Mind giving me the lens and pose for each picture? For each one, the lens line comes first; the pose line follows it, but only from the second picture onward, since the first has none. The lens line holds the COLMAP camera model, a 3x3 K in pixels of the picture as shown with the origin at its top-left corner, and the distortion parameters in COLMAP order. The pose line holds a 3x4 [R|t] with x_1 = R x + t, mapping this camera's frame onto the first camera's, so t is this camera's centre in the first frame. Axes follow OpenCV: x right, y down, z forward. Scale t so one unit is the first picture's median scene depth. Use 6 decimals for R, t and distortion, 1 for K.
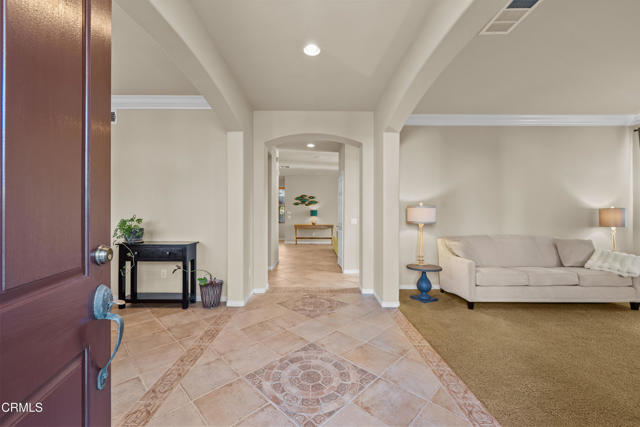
lens RADIAL K [[254.9, 0, 320.0], [0, 254.9, 214.2], [0, 0, 1]] dist [-0.002833, -0.000340]
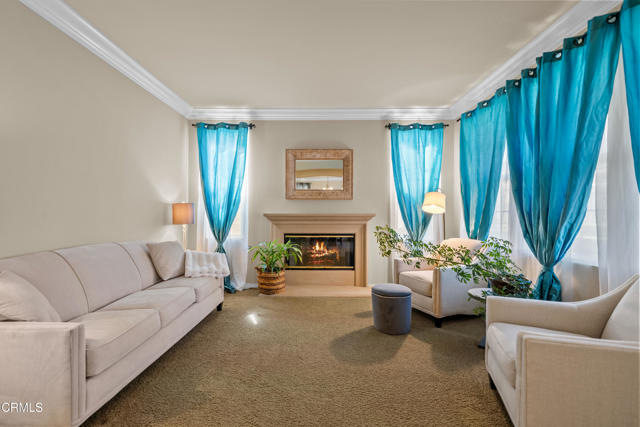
lens RADIAL K [[294.2, 0, 319.7], [0, 294.2, 213.4], [0, 0, 1]] dist [-0.003925, -0.000155]
pose [[0.025411, 0.002228, 0.999675, 0.128029], [-0.004665, 0.999987, -0.002110, 0.012055], [-0.999666, -0.004609, 0.025422, 0.507362]]
